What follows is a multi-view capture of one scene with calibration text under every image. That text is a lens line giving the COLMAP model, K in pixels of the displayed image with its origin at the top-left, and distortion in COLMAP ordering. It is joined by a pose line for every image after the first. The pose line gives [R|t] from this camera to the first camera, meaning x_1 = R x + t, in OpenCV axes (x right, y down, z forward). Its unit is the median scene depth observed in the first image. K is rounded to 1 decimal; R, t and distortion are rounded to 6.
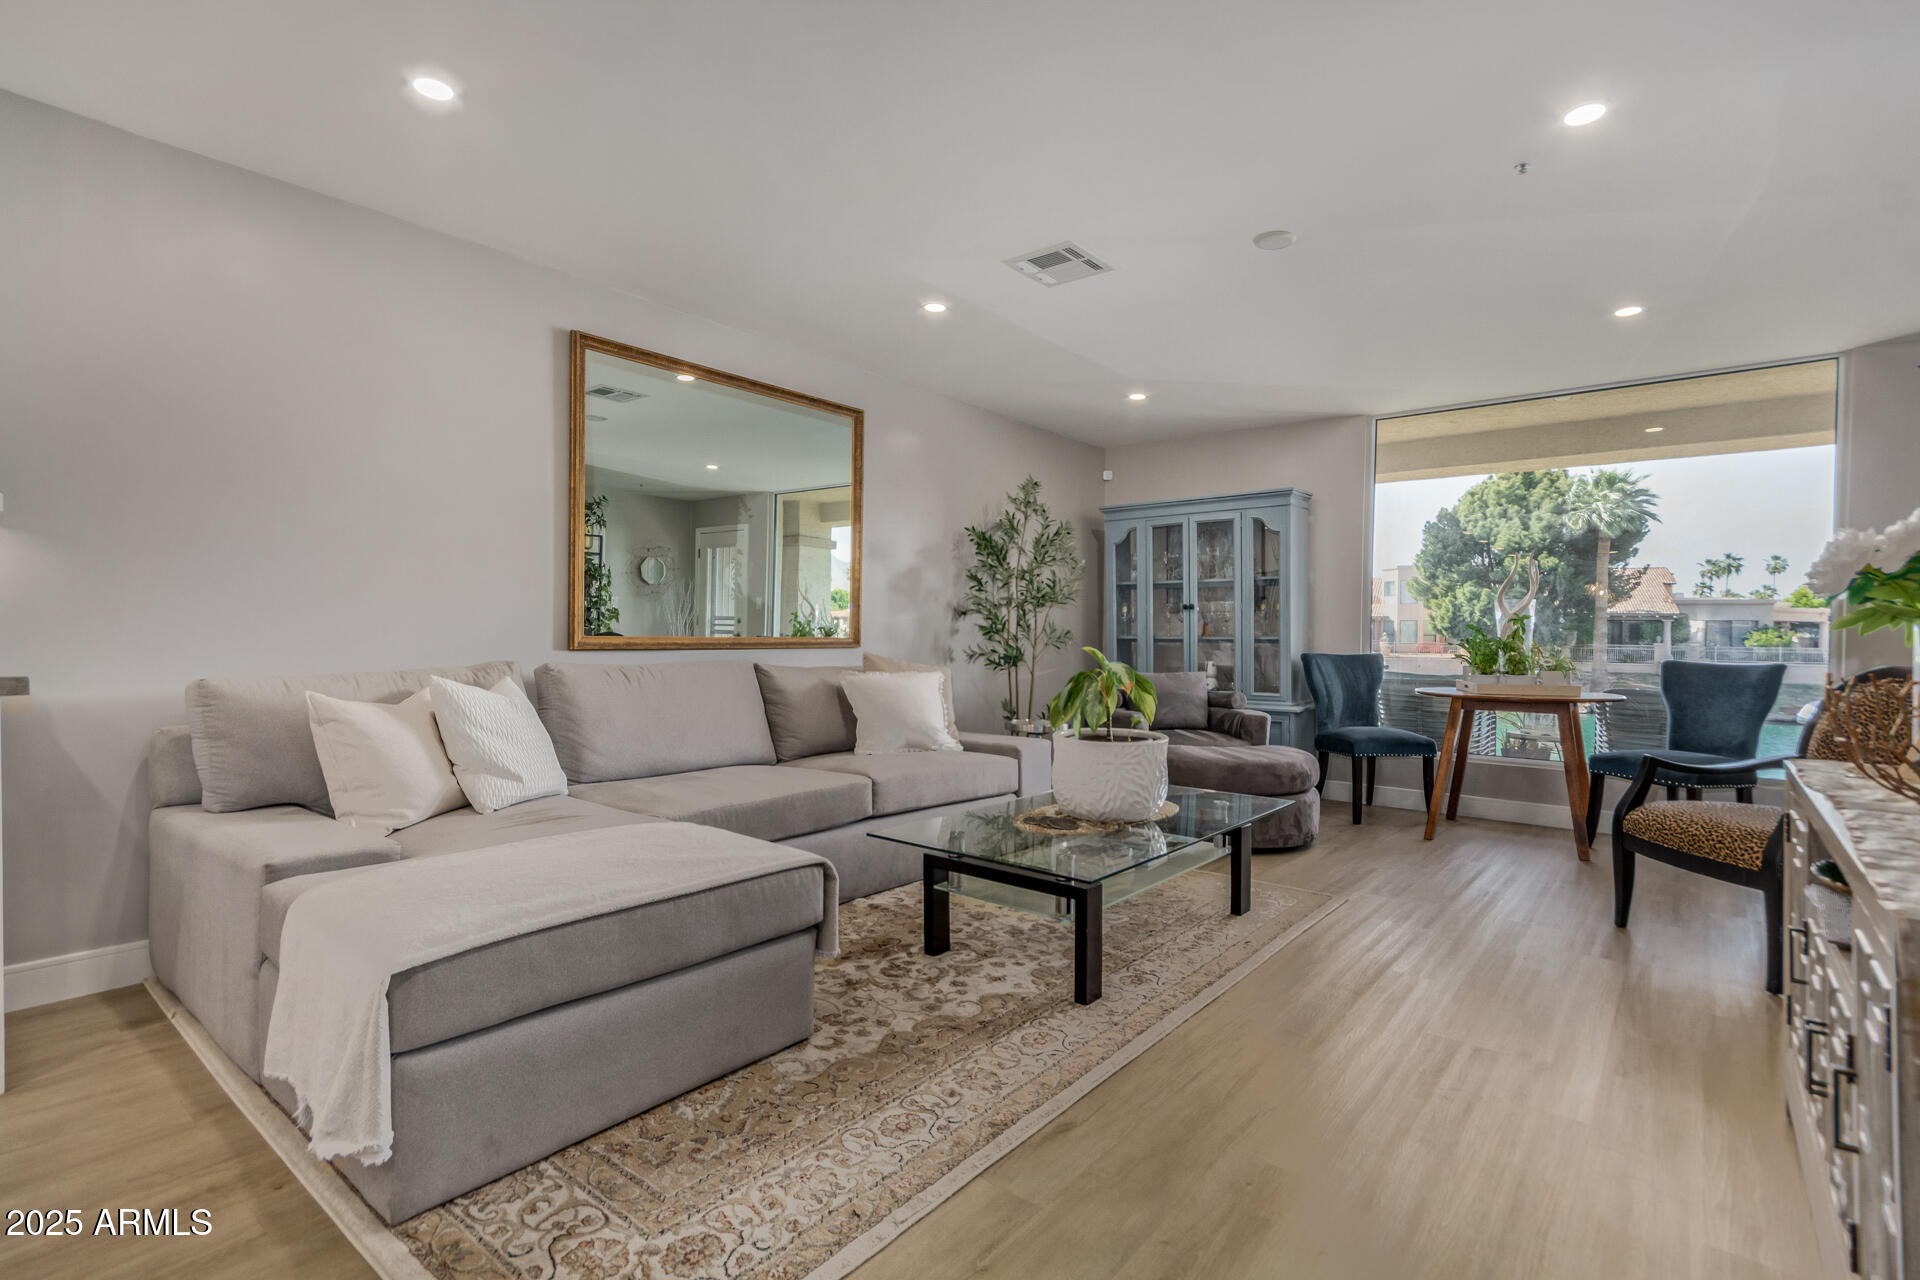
lens RADIAL K [[928.8, 0, 960.0], [0, 928.8, 640.0], [0, 0, 1]] dist [-0.000372, -0.000042]
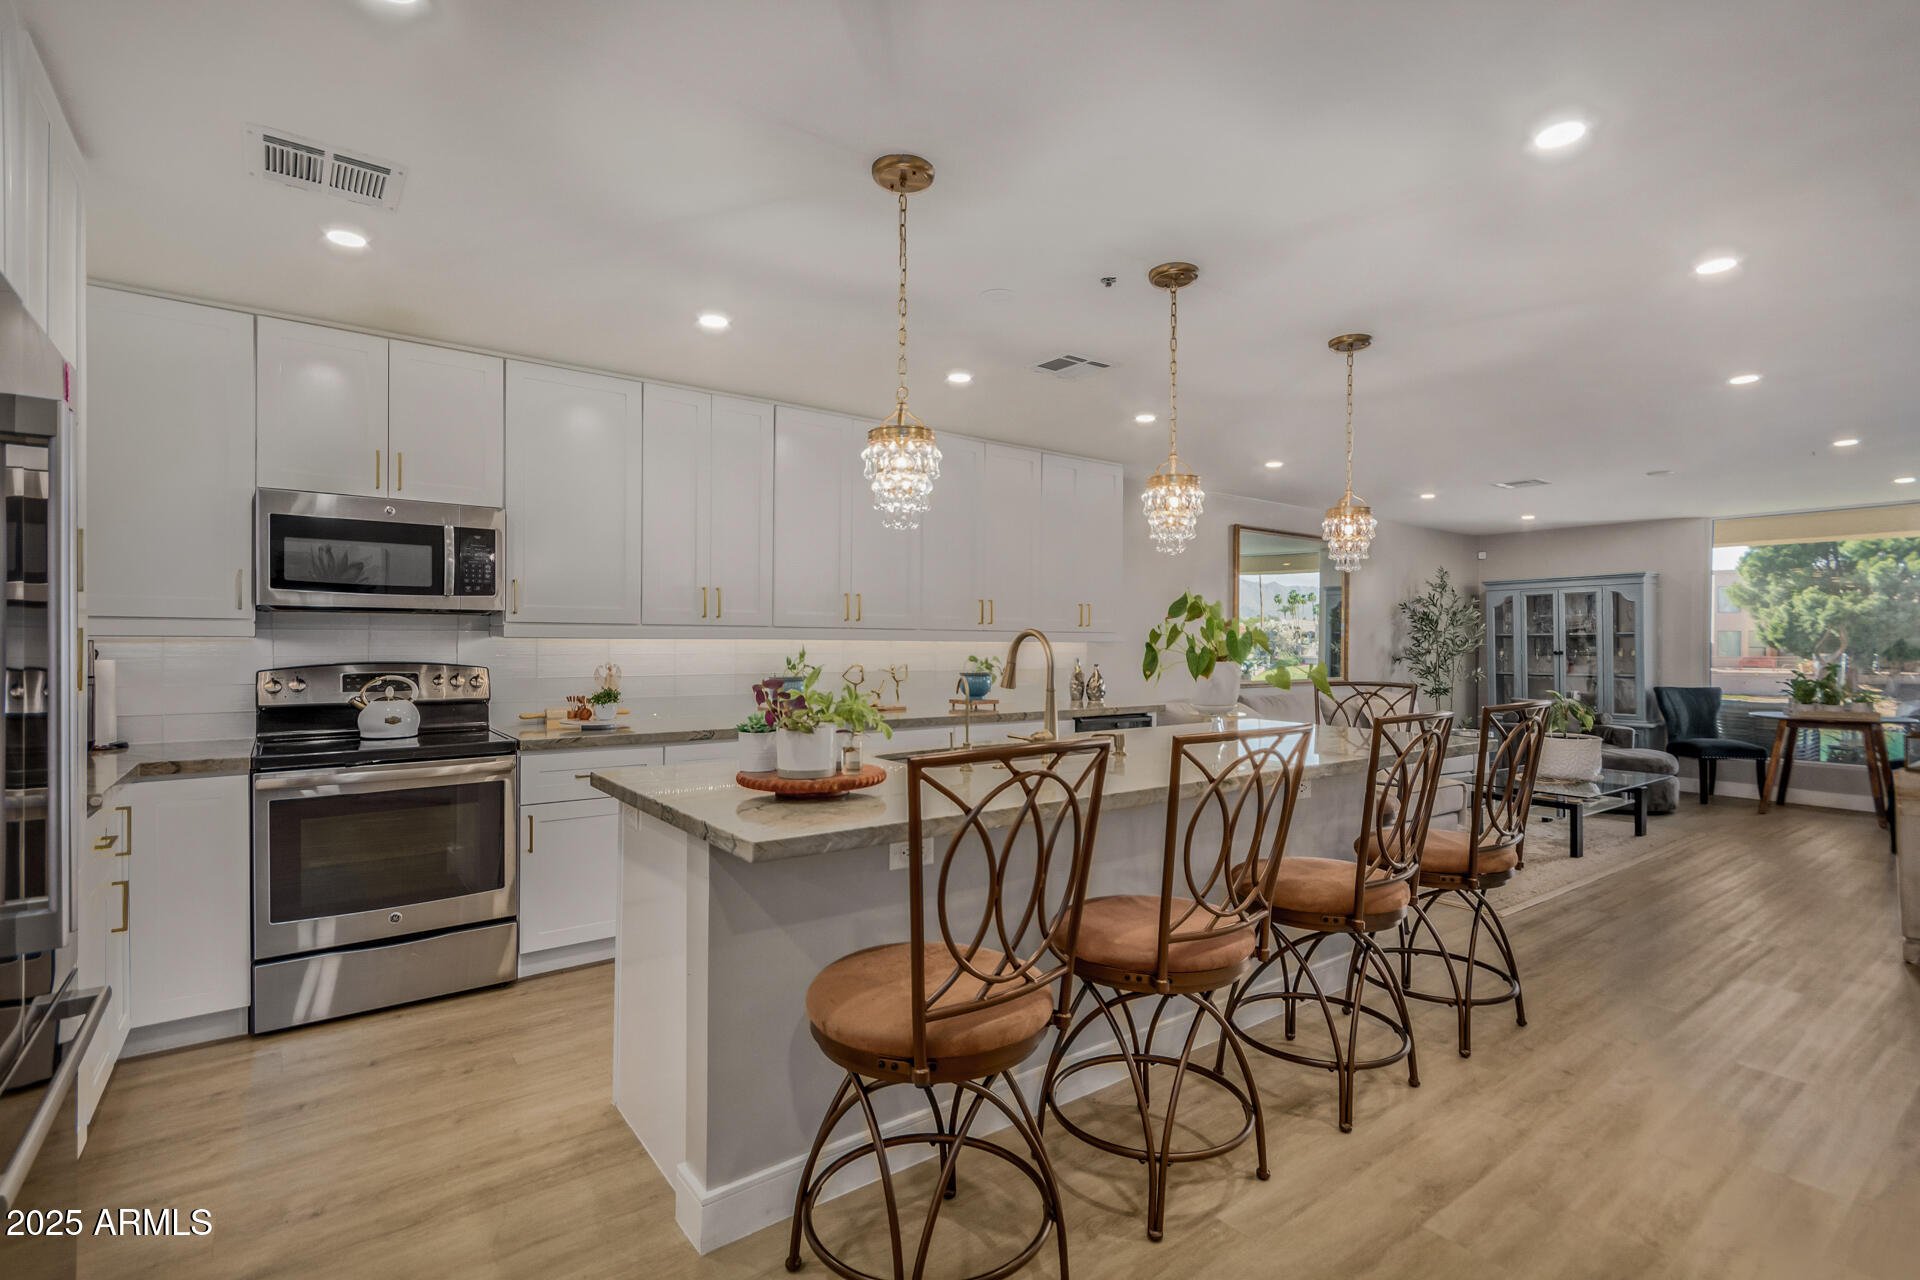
lens RADIAL K [[899.1, 0, 960.0], [0, 899.1, 640.0], [0, 0, 1]] dist [0.000448, -0.000293]
pose [[0.967016, -0.008124, -0.254587, -0.310503], [0.004233, 0.999866, -0.015827, -0.039450], [0.254681, 0.014227, 0.966920, -0.608148]]
